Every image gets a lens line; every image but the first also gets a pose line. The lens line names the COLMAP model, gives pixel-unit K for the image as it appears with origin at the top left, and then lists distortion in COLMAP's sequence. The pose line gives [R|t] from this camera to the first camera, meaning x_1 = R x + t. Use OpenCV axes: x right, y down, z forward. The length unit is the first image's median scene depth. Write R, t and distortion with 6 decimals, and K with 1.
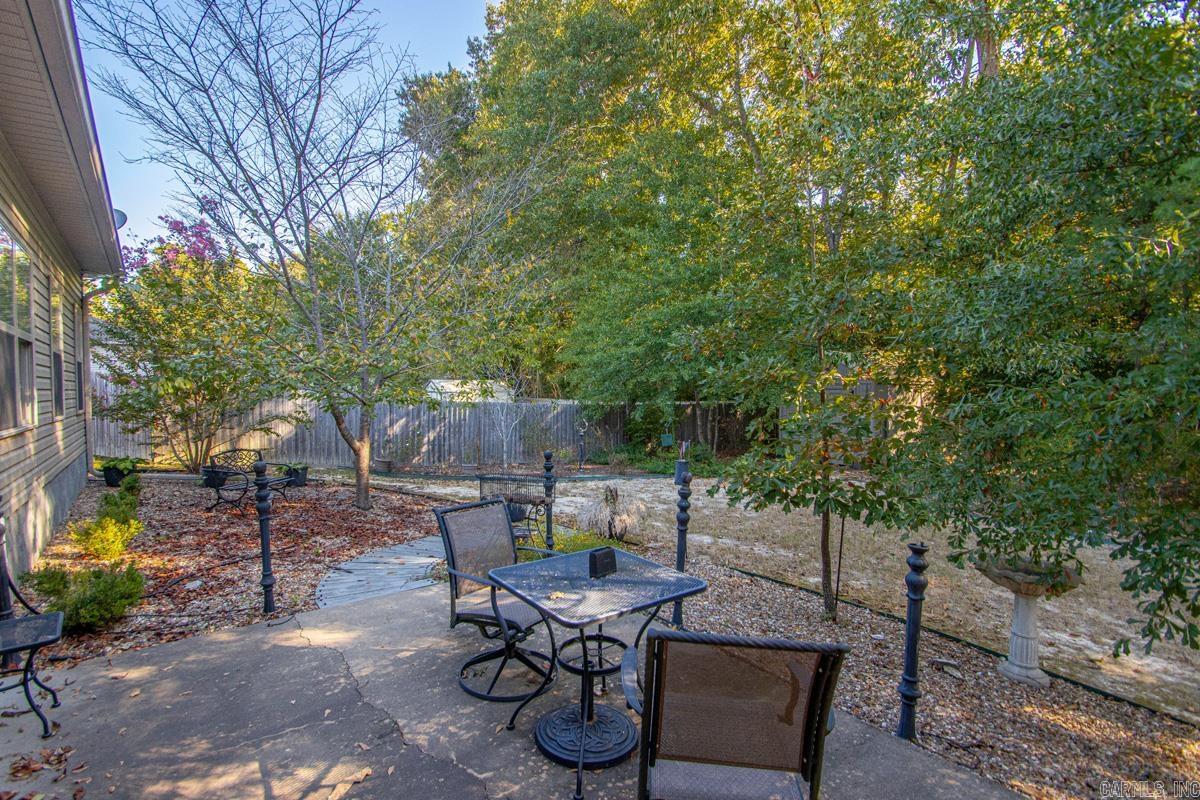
lens RADIAL K [[574.6, 0, 587.6], [0, 574.6, 399.9], [0, 0, 1]] dist [0.014036, -0.020286]
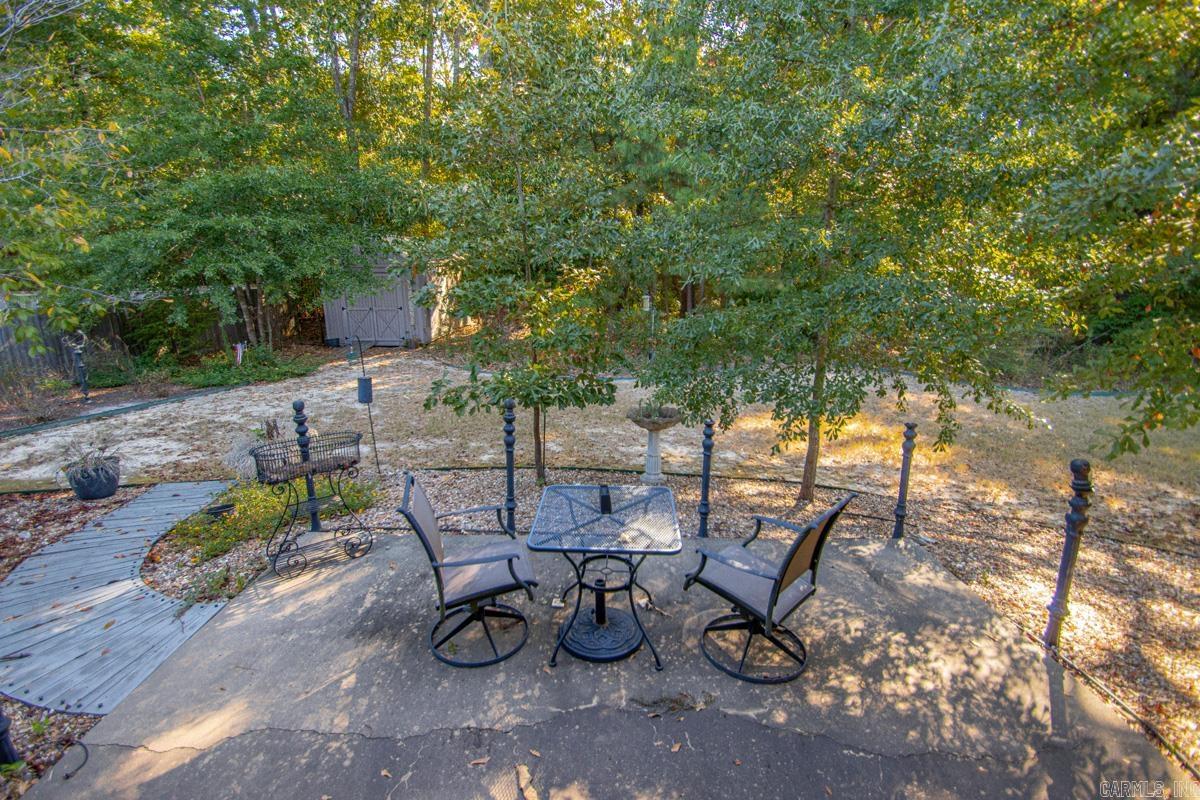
lens RADIAL K [[574.6, 0, 587.6], [0, 574.6, 399.9], [0, 0, 1]] dist [0.014036, -0.020286]
pose [[0.615136, -0.208022, 0.760483, -0.751582], [0.023489, 0.968972, 0.246052, -0.184387], [-0.788071, -0.133493, 0.600936, 0.305210]]
